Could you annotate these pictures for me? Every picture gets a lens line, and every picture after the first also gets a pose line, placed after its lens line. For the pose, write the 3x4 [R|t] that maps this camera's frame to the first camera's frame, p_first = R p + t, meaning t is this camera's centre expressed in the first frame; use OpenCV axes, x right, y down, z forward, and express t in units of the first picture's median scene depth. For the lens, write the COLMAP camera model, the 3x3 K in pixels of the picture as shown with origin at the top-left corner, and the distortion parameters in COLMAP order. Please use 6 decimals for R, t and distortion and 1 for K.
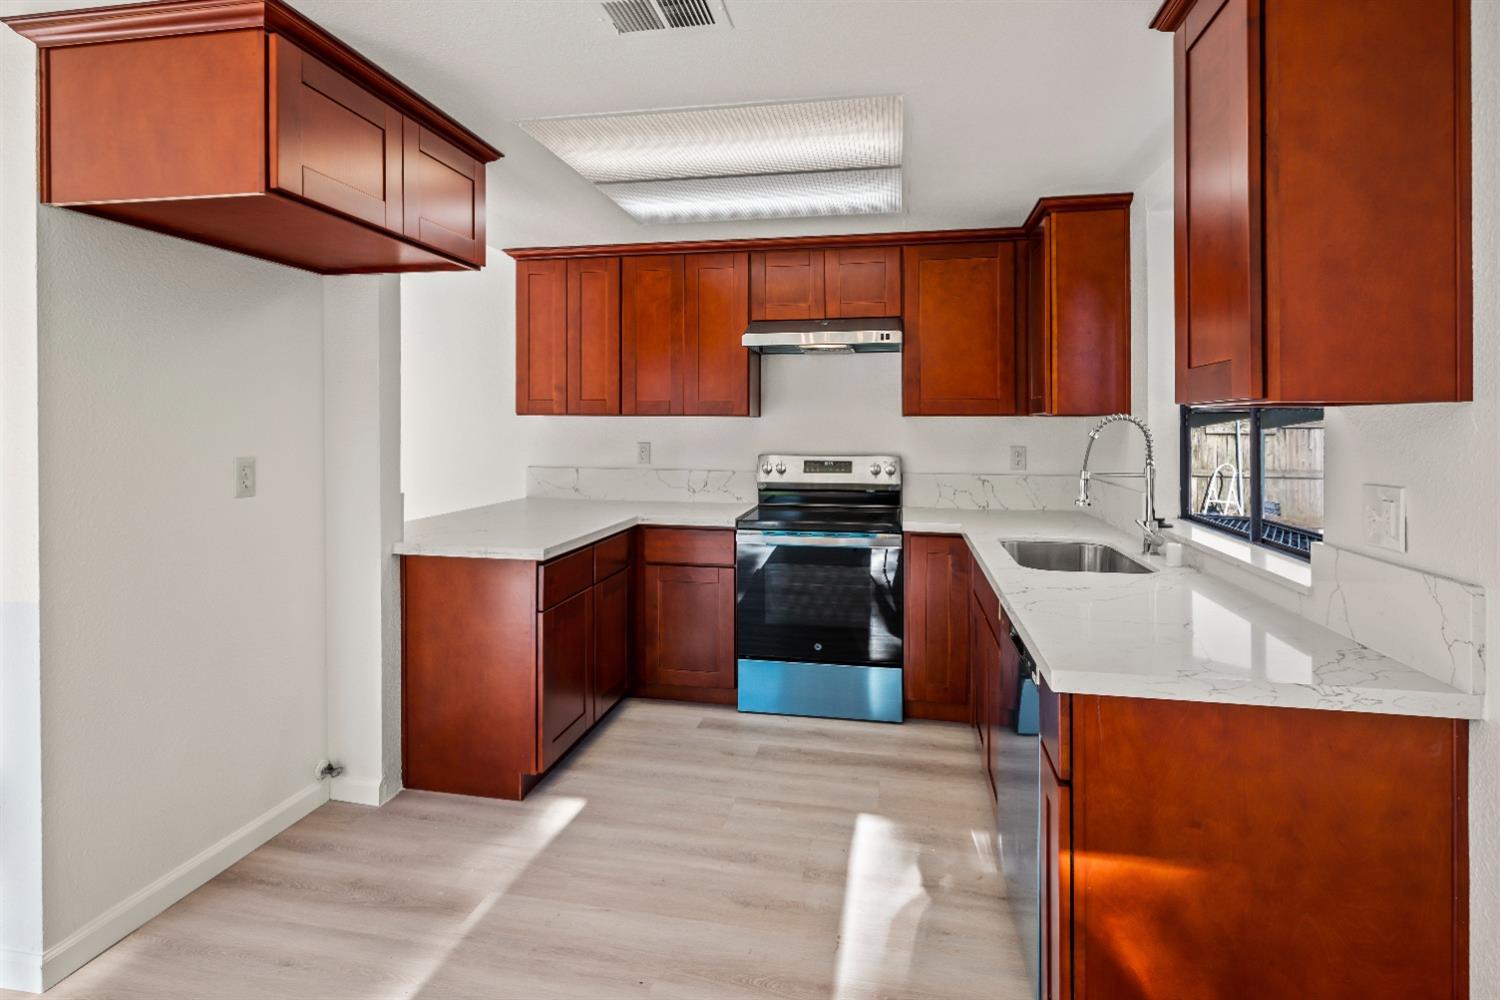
lens RADIAL K [[752.8, 0, 749.3], [0, 752.8, 419.9], [0, 0, 1]] dist [-0.002896, 0.000098]
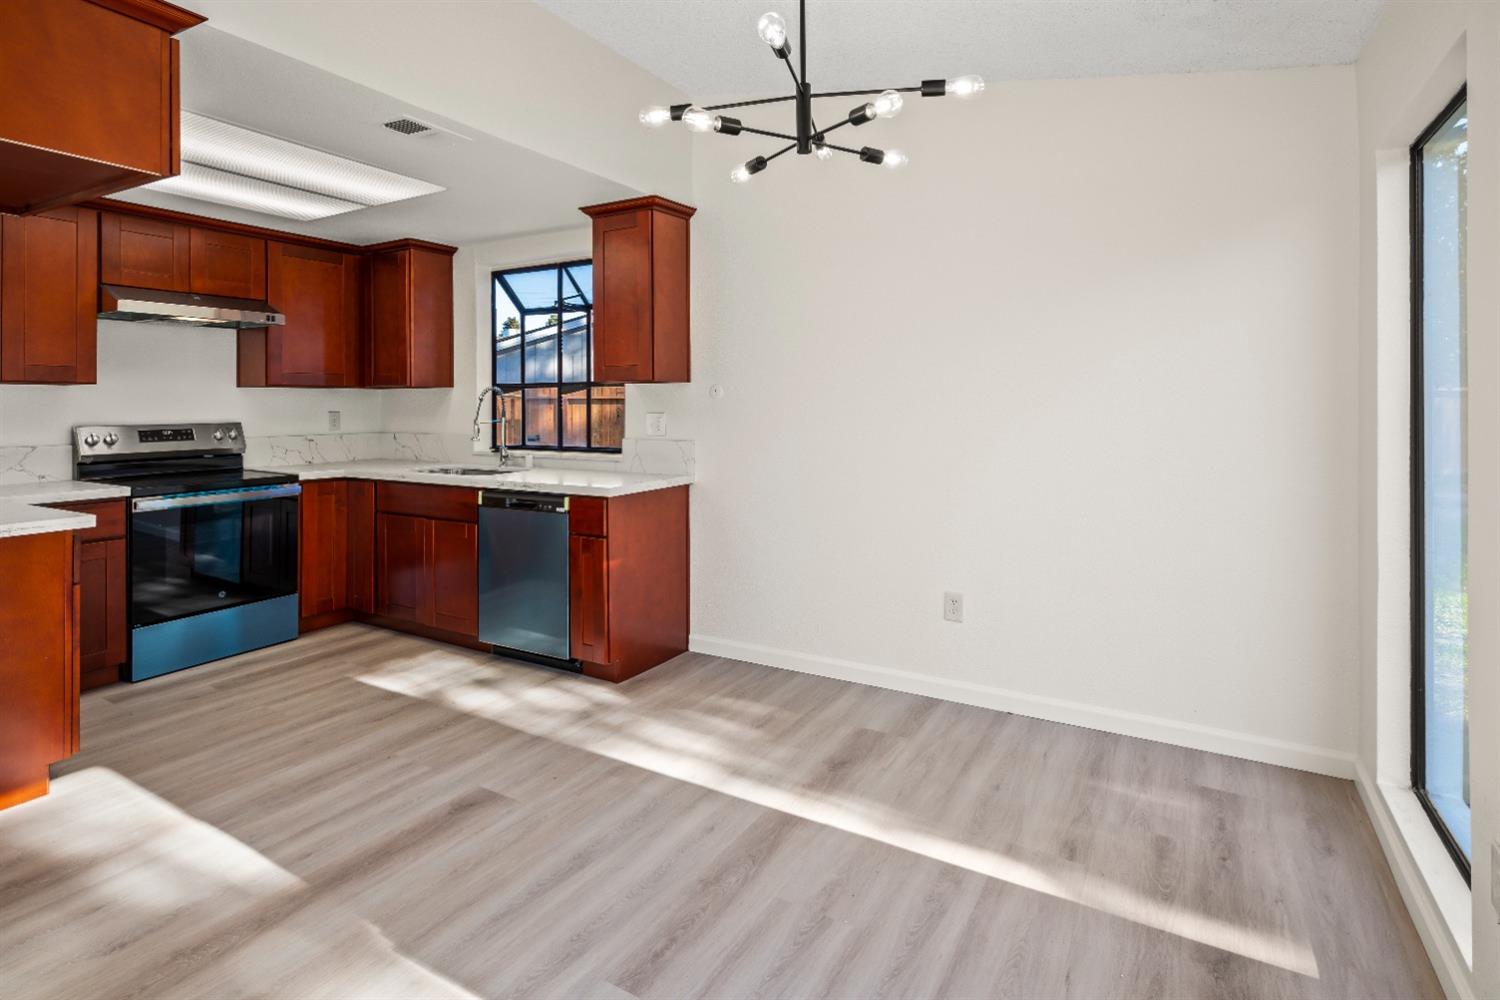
lens RADIAL K [[756.5, 0, 753.8], [0, 756.5, 398.8], [0, 0, 1]] dist [0.000871, 0.000176]
pose [[0.329327, 0.001216, 0.944215, -0.675803], [-0.001644, 0.999998, -0.000714, 0.014057], [-0.944215, -0.001317, 0.329328, -0.097329]]
